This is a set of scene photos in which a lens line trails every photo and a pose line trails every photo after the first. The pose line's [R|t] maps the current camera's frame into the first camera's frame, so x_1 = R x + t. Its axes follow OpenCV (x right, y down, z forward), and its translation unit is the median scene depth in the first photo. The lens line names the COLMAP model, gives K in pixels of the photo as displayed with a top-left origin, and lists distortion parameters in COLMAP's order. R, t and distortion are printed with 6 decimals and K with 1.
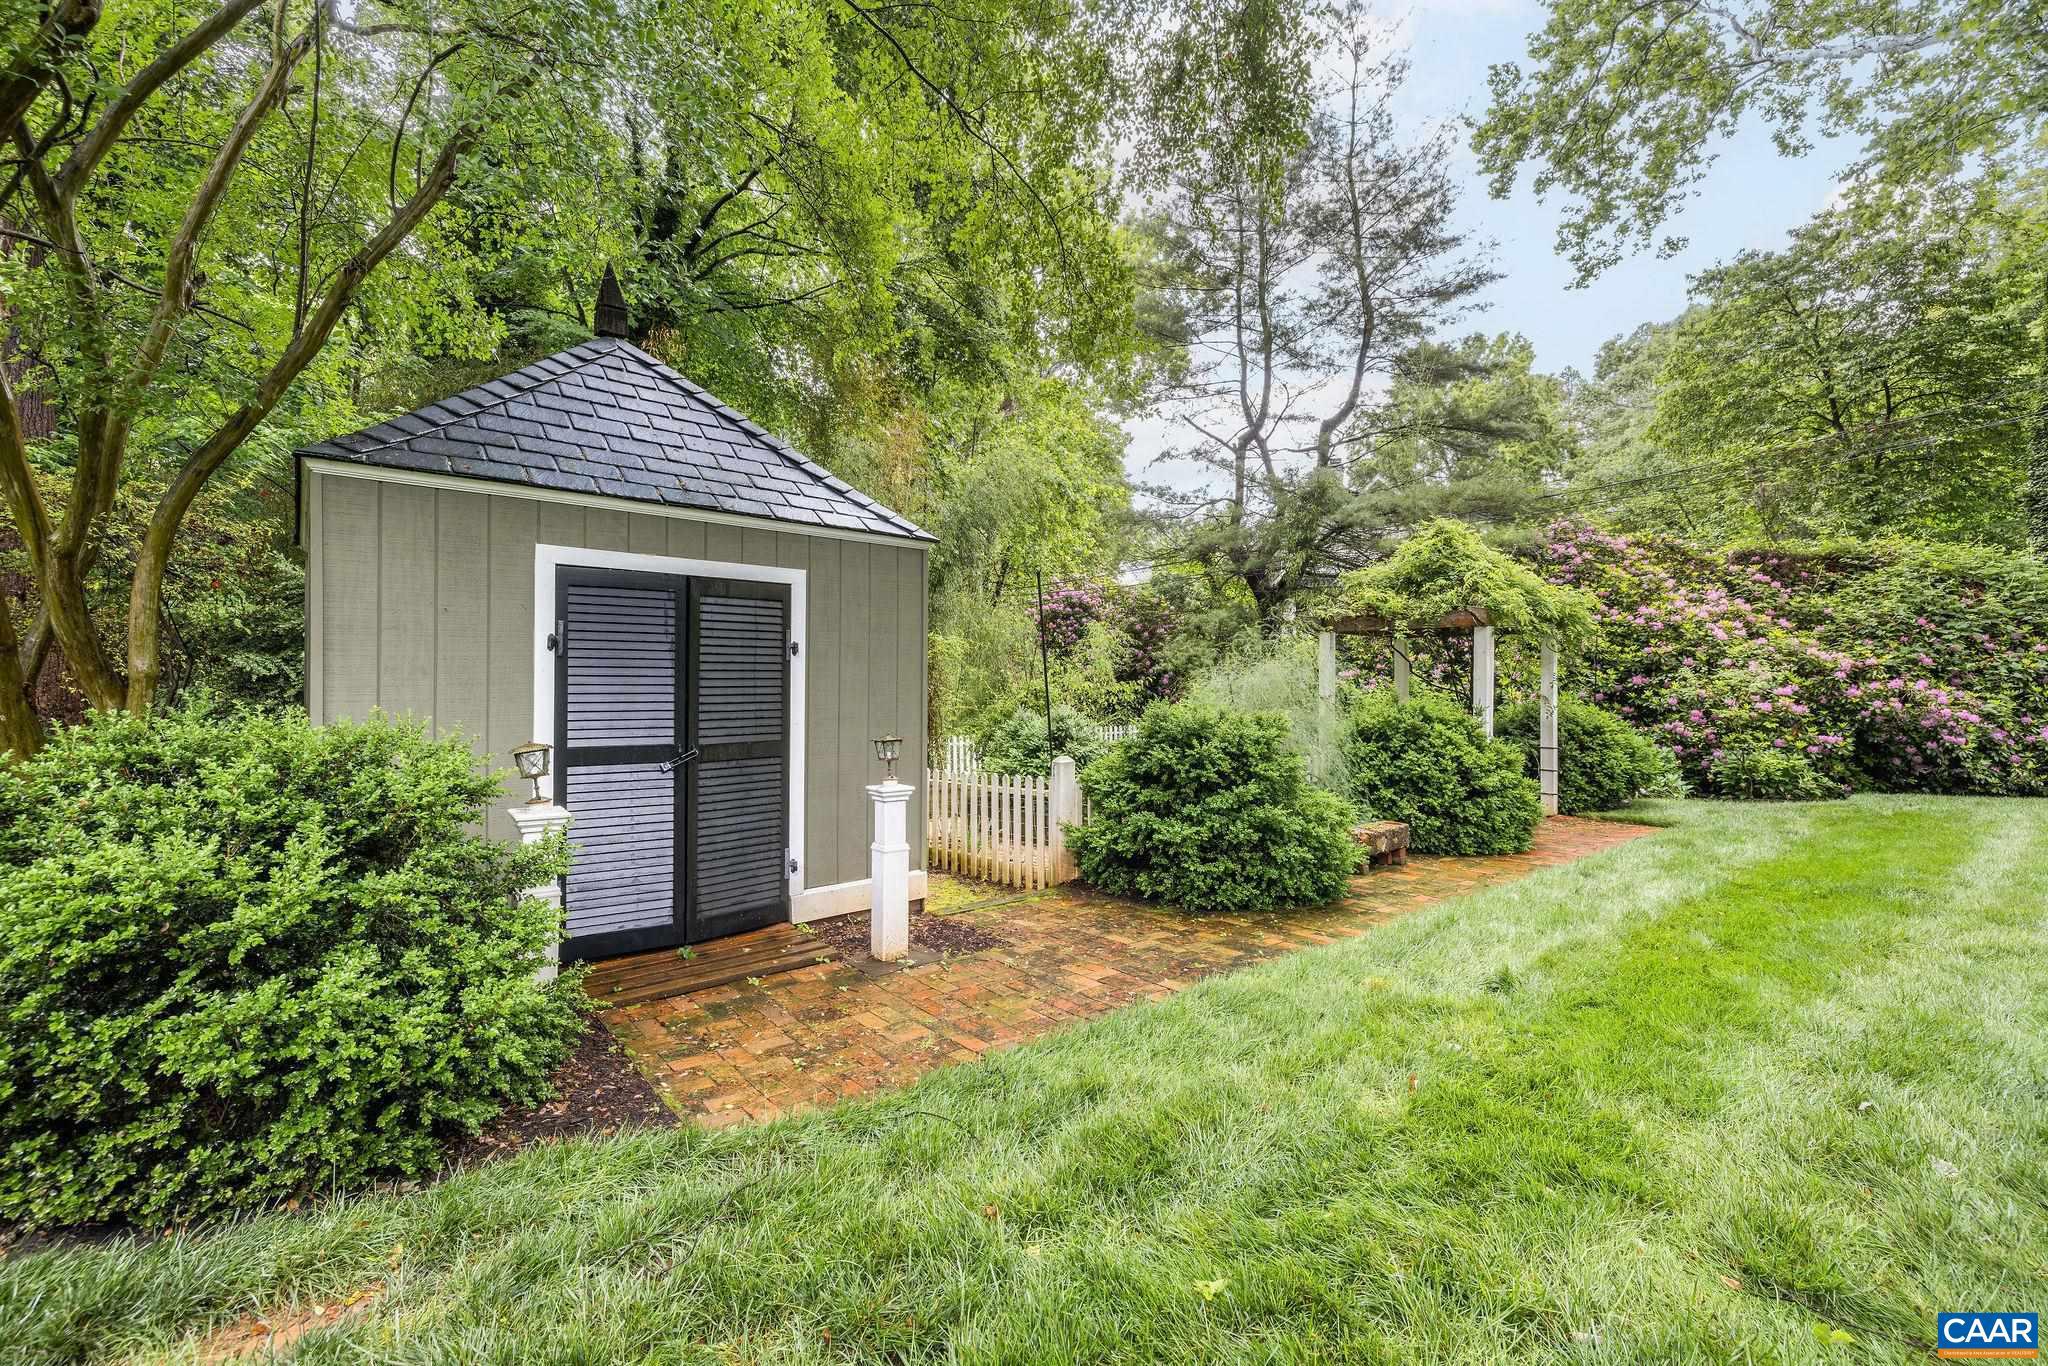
lens RADIAL K [[855.5, 0, 1024.0], [0, 855.5, 683.0], [0, 0, 1]] dist [0.000252, 0.000135]
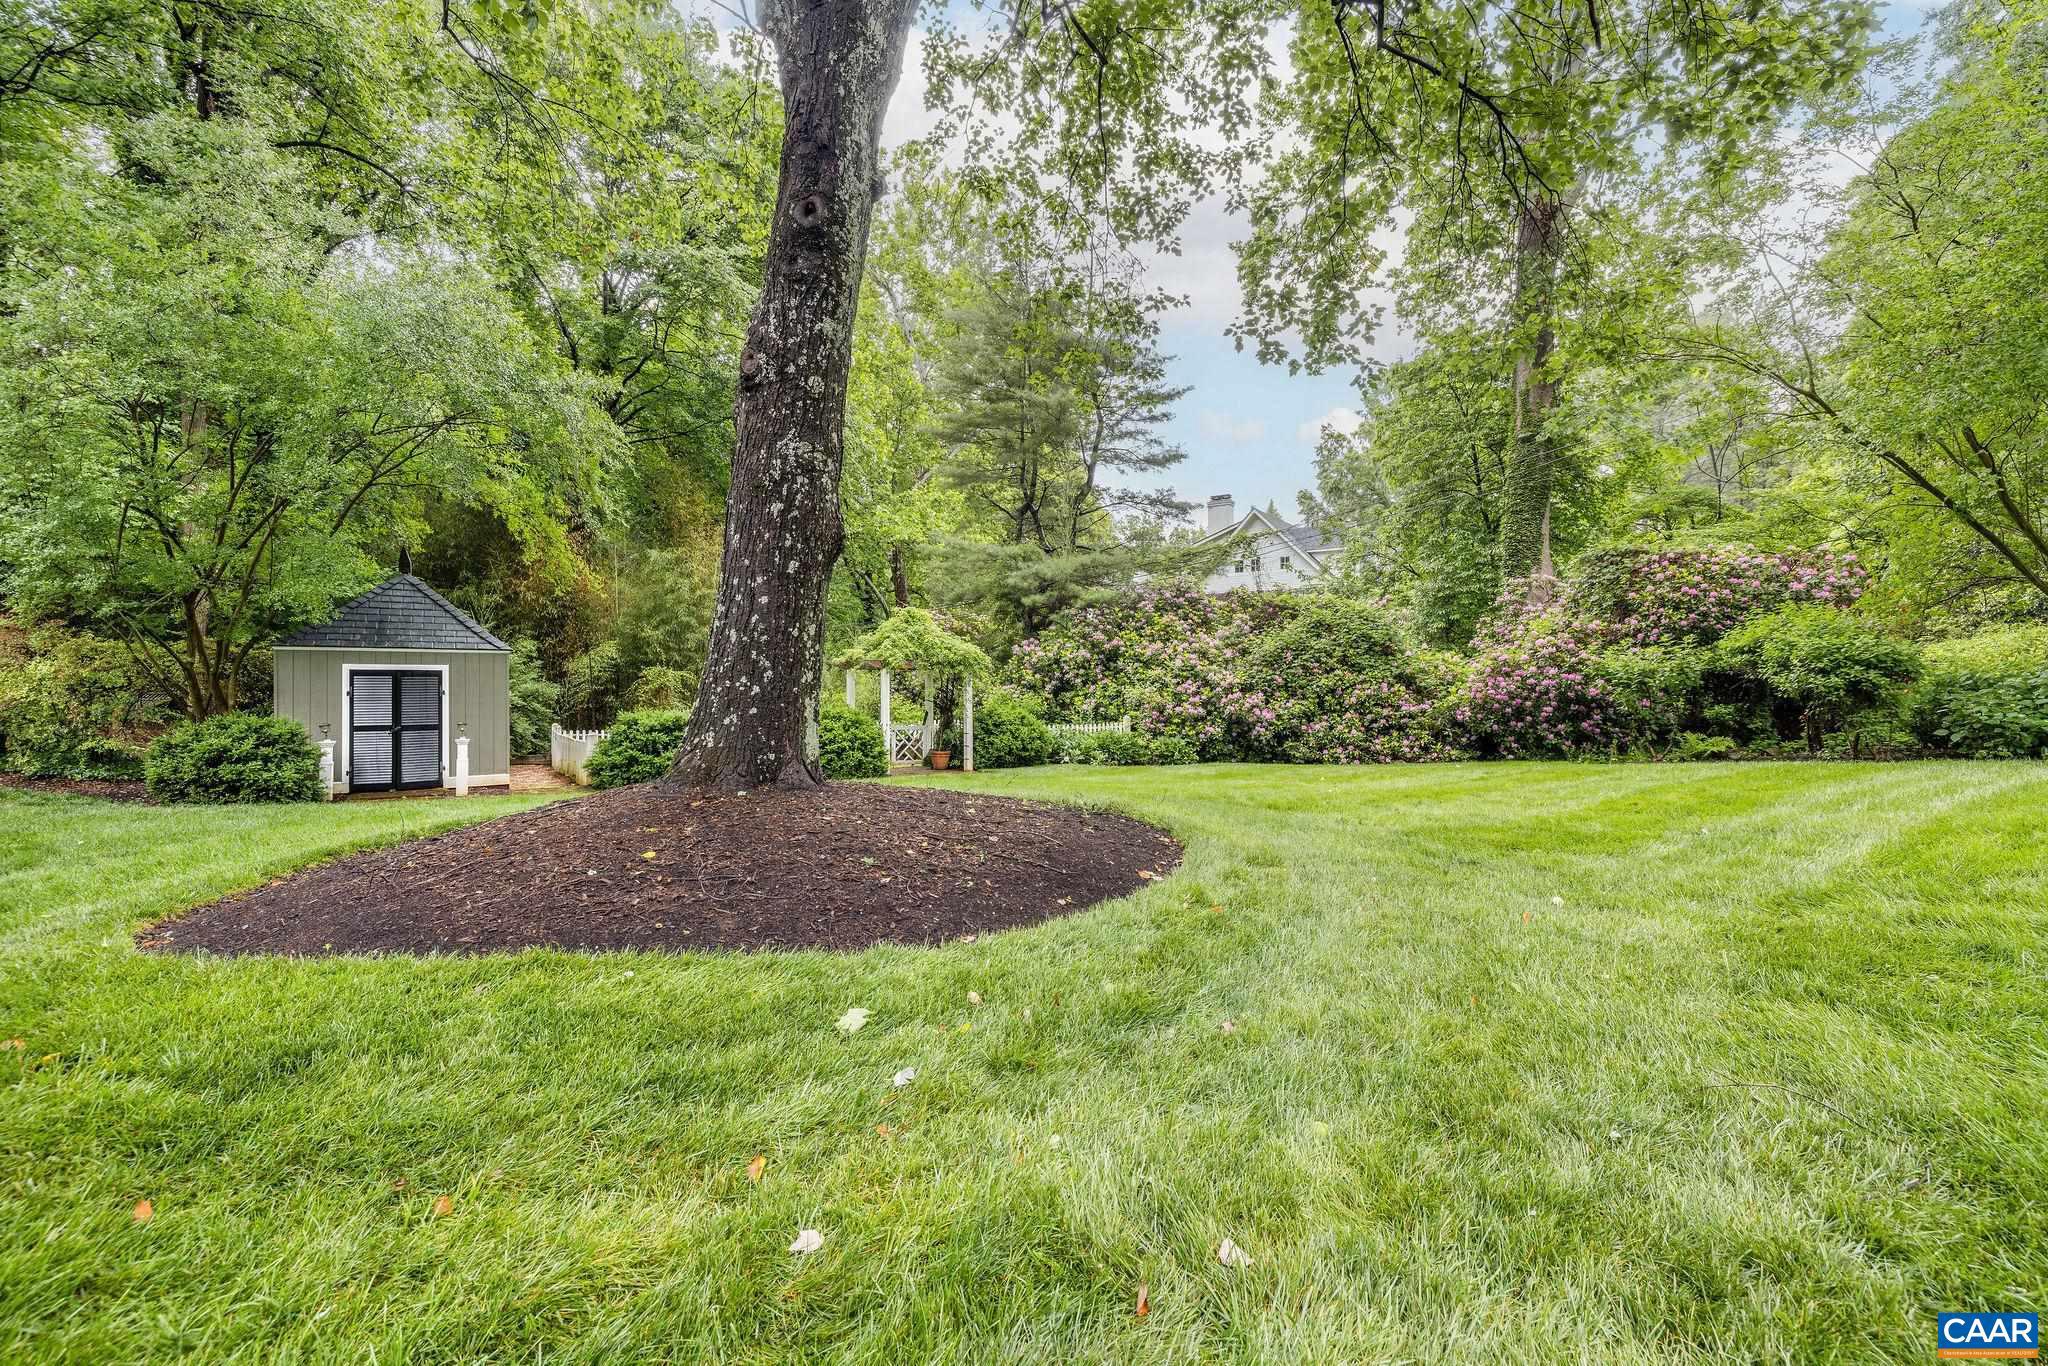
lens RADIAL K [[855.5, 0, 1024.0], [0, 855.5, 683.0], [0, 0, 1]] dist [0.000252, 0.000135]
pose [[0.992968, -0.006363, -0.118211, 2.181596], [0.006269, 0.999980, -0.001169, -0.061483], [0.118216, 0.000420, 0.992988, -1.764211]]
